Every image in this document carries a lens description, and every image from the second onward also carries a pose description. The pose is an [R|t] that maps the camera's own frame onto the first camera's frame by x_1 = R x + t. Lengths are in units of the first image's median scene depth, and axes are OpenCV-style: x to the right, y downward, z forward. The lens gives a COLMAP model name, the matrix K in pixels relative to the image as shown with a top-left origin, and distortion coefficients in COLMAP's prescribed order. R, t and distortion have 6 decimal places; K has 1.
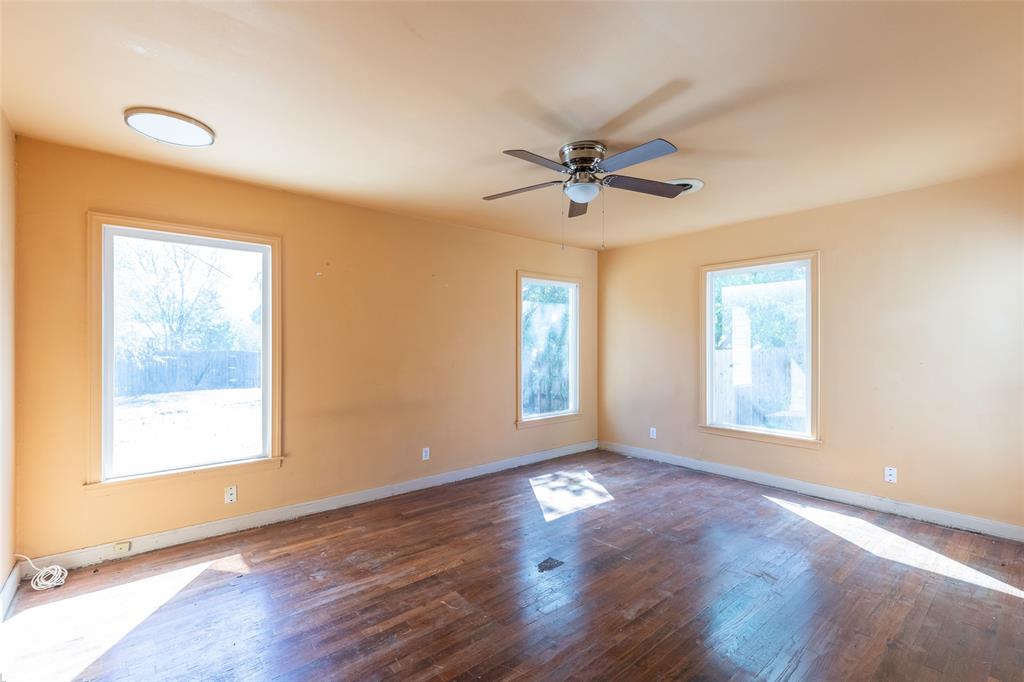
lens RADIAL K [[466.2, 0, 512.9], [0, 466.2, 343.3], [0, 0, 1]] dist [0.011646, 0.000182]
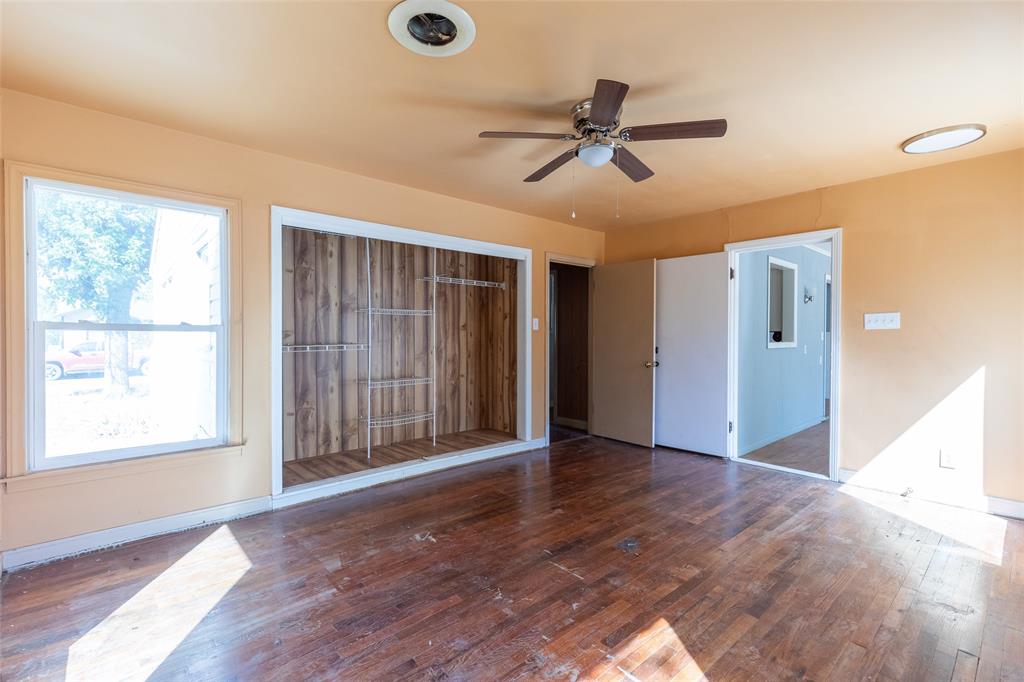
lens RADIAL K [[466.2, 0, 512.9], [0, 466.2, 343.3], [0, 0, 1]] dist [0.011646, 0.000182]
pose [[-0.999789, -0.001955, -0.020441, 0.318976], [-0.002176, 0.999940, 0.010775, 0.039574], [0.020419, 0.010817, -0.999733, 1.846977]]
